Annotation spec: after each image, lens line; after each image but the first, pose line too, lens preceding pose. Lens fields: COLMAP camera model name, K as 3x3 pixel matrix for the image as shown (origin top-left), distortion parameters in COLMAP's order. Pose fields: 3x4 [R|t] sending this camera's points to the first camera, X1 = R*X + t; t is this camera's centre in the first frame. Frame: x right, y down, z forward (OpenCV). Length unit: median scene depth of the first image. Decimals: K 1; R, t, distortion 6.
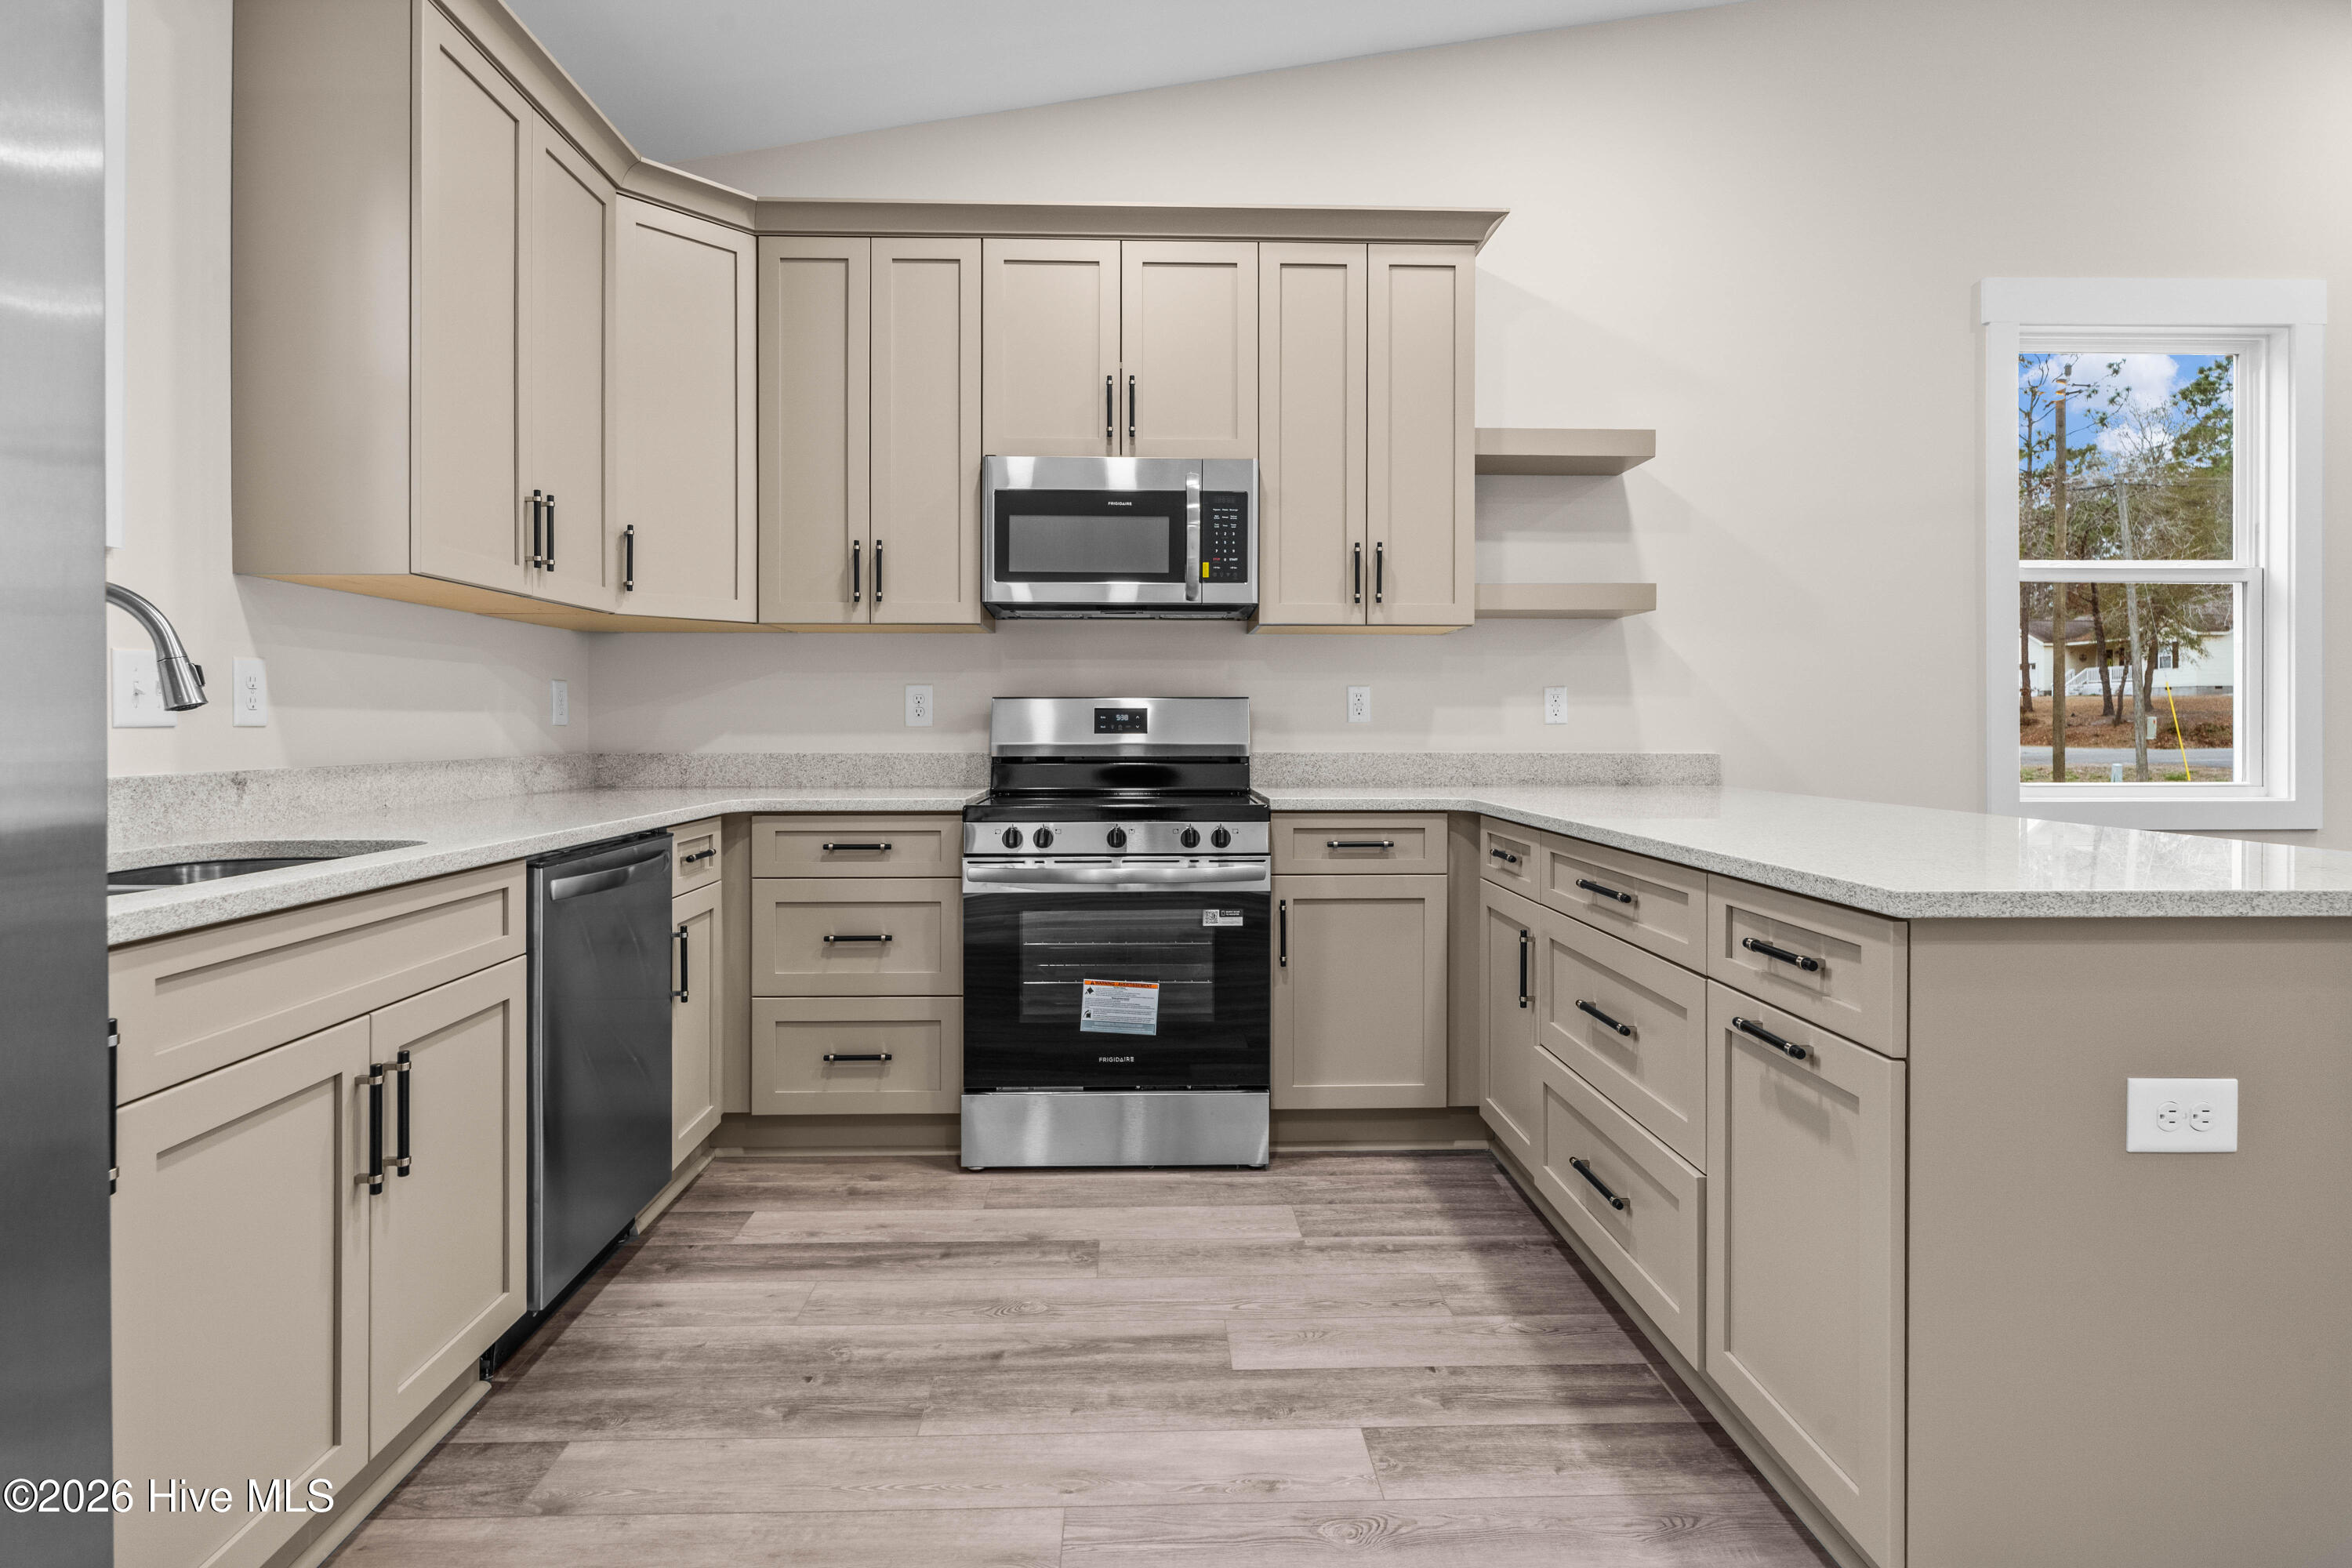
lens RADIAL K [[1222.3, 0, 1180.7], [0, 1222.3, 725.2], [0, 0, 1]] dist [-0.003906, 0.001735]
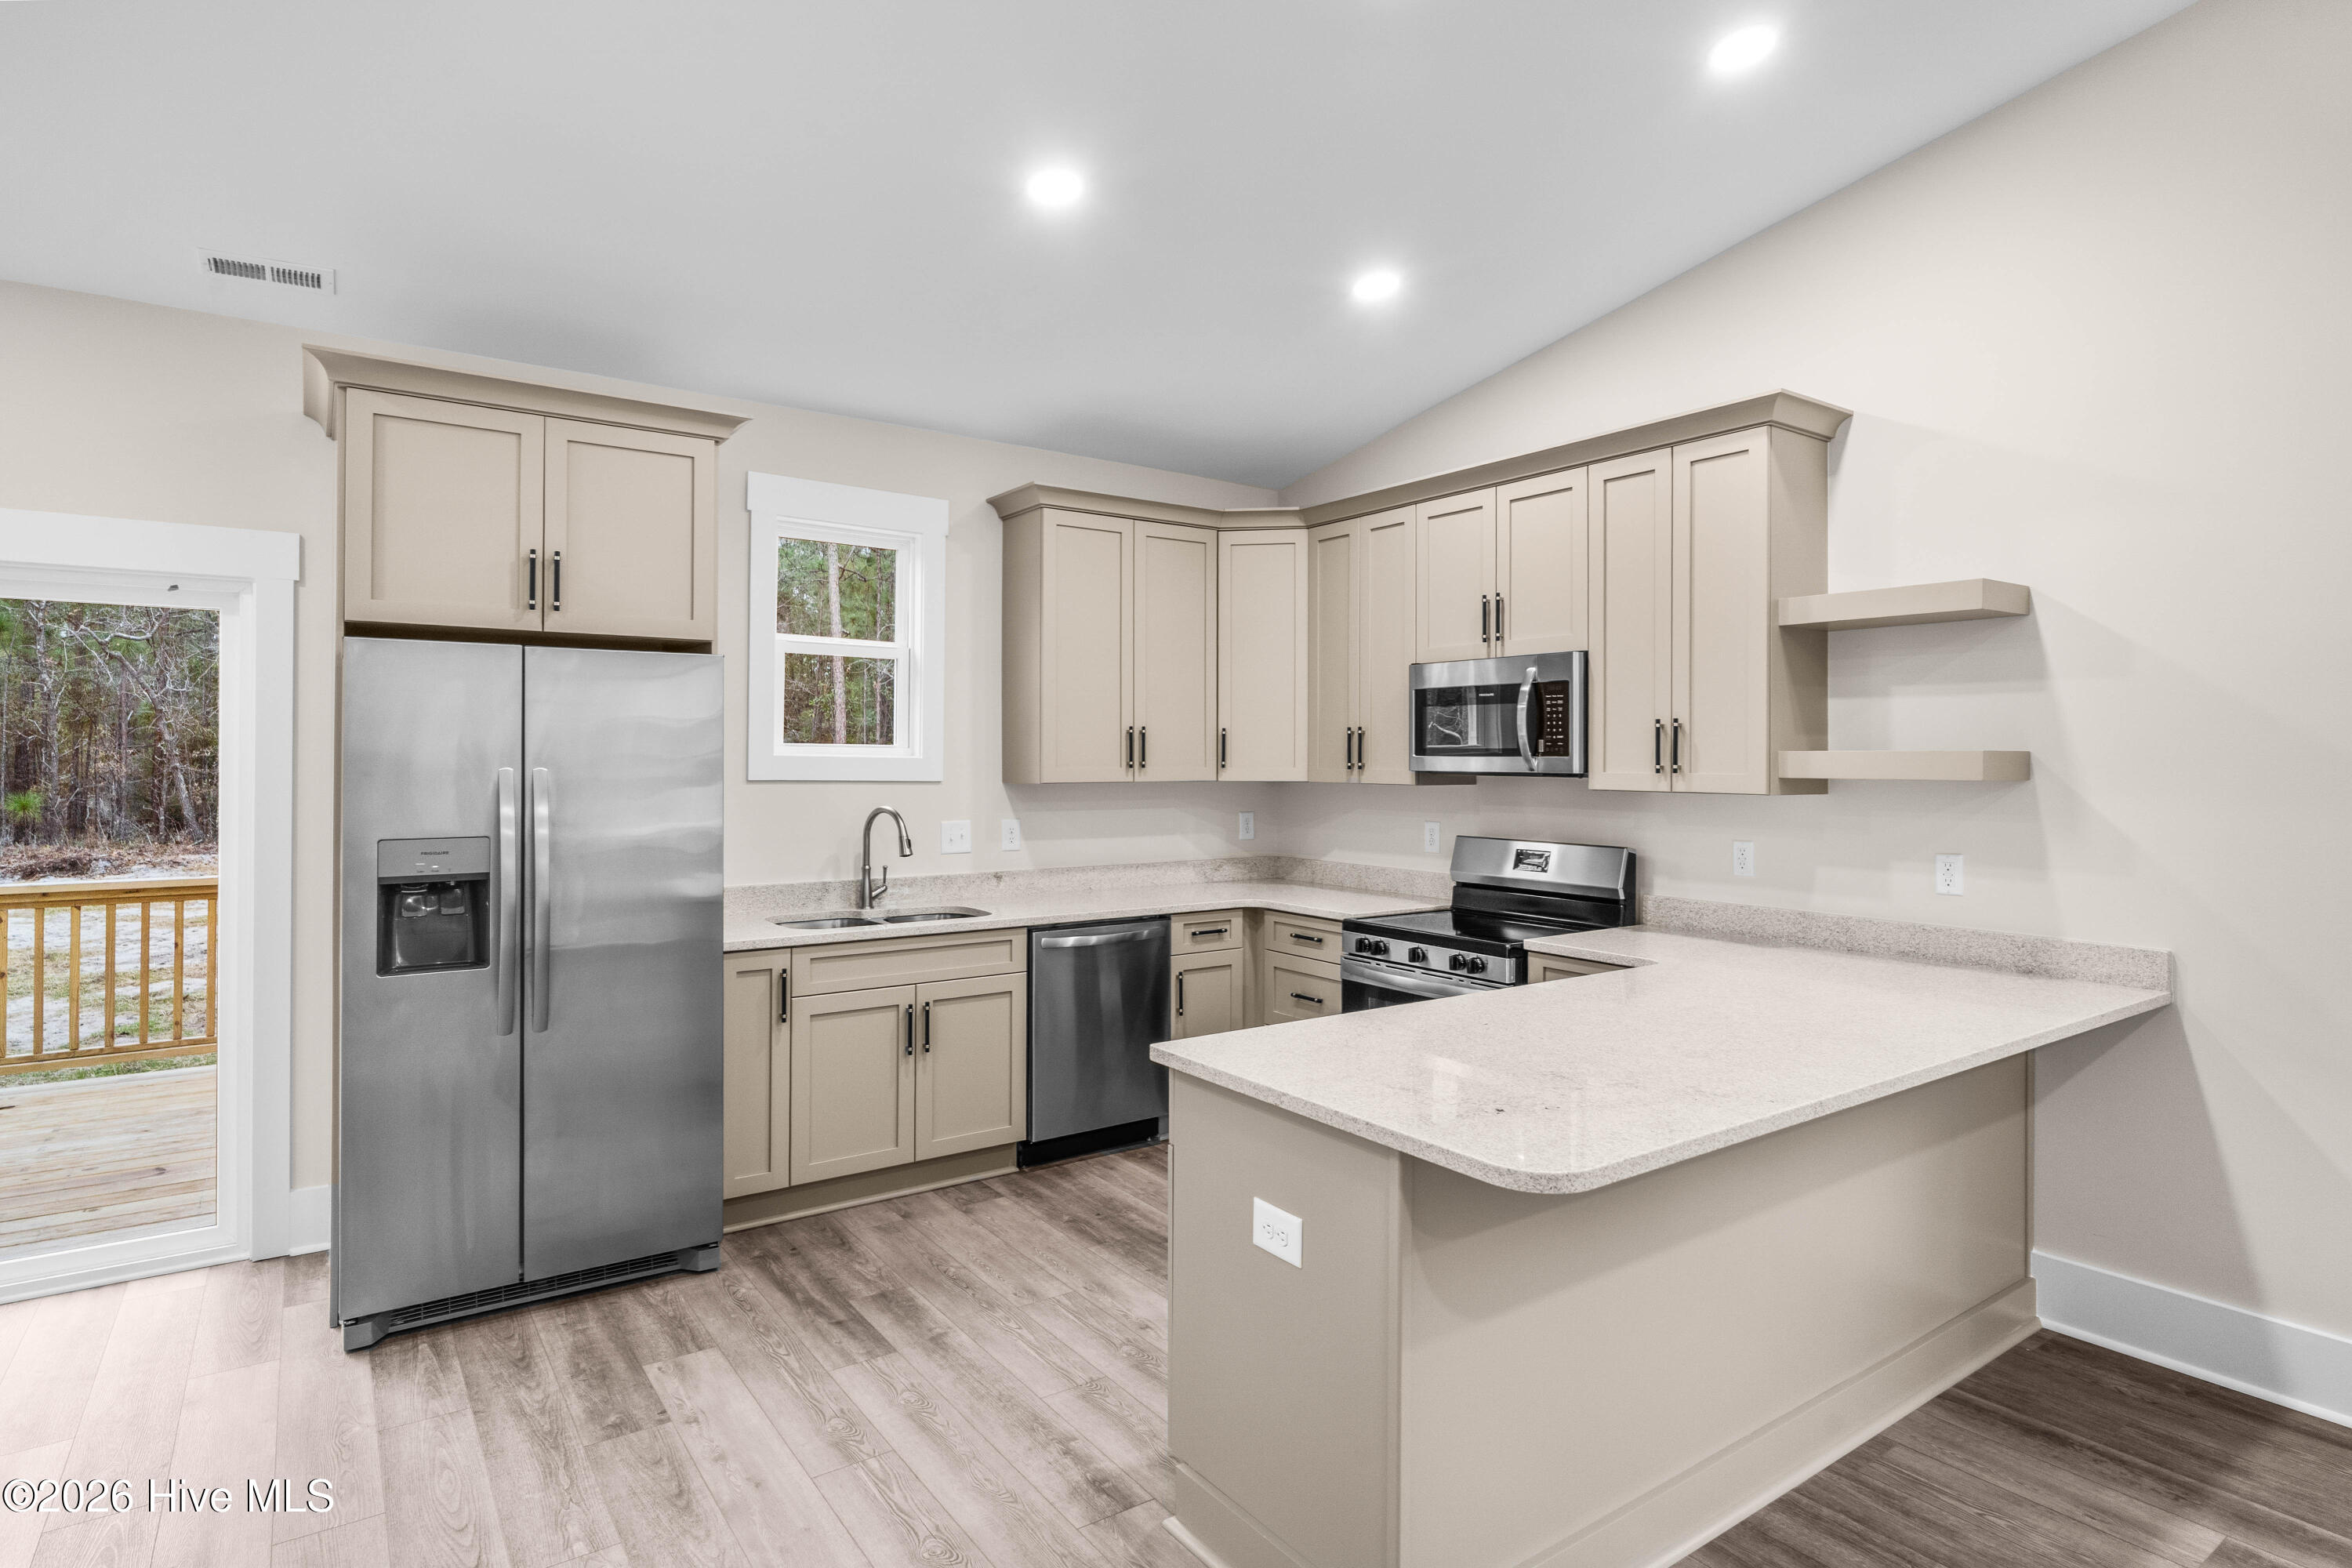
lens RADIAL K [[1222.3, 0, 1183.5], [0, 1222.3, 755.6], [0, 0, 1]] dist [-0.003906, 0.001735]
pose [[0.557164, -0.000235, -0.830403, 0.836717], [-0.005184, 0.999979, -0.003762, -0.110637], [0.830386, 0.006401, 0.557151, 0.021447]]
